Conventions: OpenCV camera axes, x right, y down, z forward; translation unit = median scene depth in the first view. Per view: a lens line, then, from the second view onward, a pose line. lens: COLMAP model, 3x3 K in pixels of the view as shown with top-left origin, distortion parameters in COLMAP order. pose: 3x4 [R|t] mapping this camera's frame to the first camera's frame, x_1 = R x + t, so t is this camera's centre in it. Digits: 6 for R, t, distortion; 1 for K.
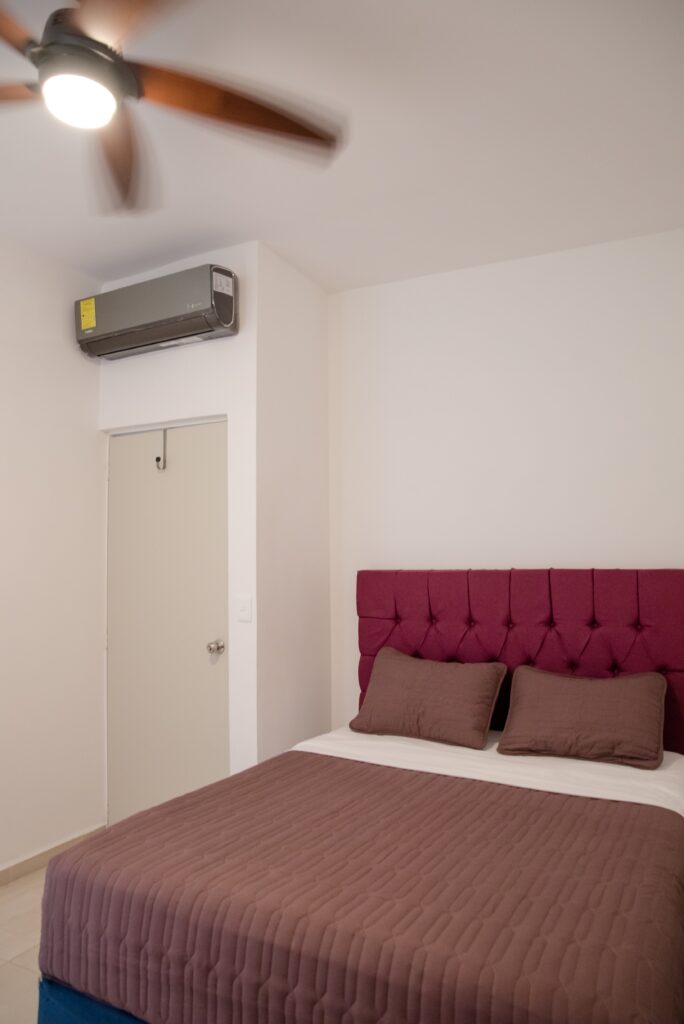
lens RADIAL K [[706.4, 0, 342.0], [0, 706.4, 512.0], [0, 0, 1]] dist [-0.056325, 0.001313]
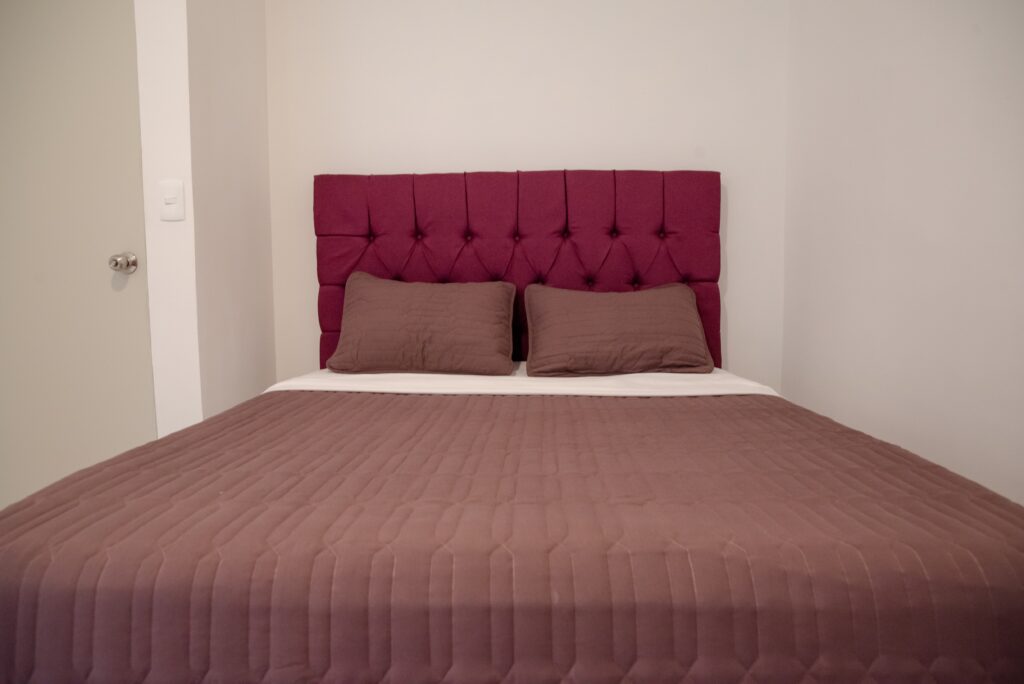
lens RADIAL K [[702.2, 0, 512.0], [0, 702.2, 342.0], [0, 0, 1]] dist [-0.082109, 0.002056]
pose [[0.893200, -0.042008, 0.447694, -0.147105], [-0.032494, 0.986994, 0.157440, 0.156092], [-0.448485, -0.155173, 0.880218, 0.257608]]
